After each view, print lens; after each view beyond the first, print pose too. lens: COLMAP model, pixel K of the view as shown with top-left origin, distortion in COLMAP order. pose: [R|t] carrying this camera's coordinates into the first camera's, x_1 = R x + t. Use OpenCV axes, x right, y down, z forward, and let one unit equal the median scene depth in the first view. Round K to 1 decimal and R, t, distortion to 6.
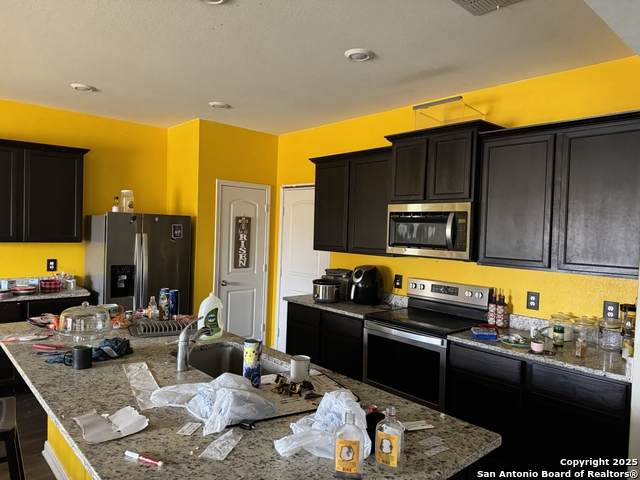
lens RADIAL K [[452.2, 0, 322.2], [0, 452.2, 243.0], [0, 0, 1]] dist [0.009085, -0.003994]
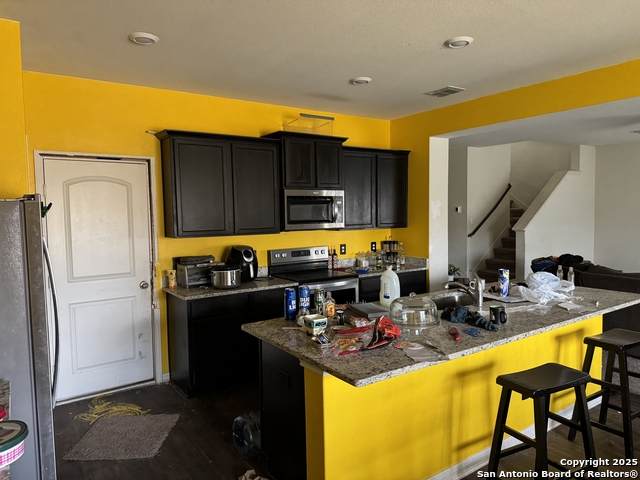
lens RADIAL K [[444.4, 0, 320.0], [0, 444.4, 240.0], [0, 0, 1]] dist [0.029603, -0.051422]
pose [[0.121708, -0.107234, 0.986756, -1.079497], [0.046018, 0.993687, 0.102311, -0.072957], [-0.991499, 0.032956, 0.125874, 0.811386]]
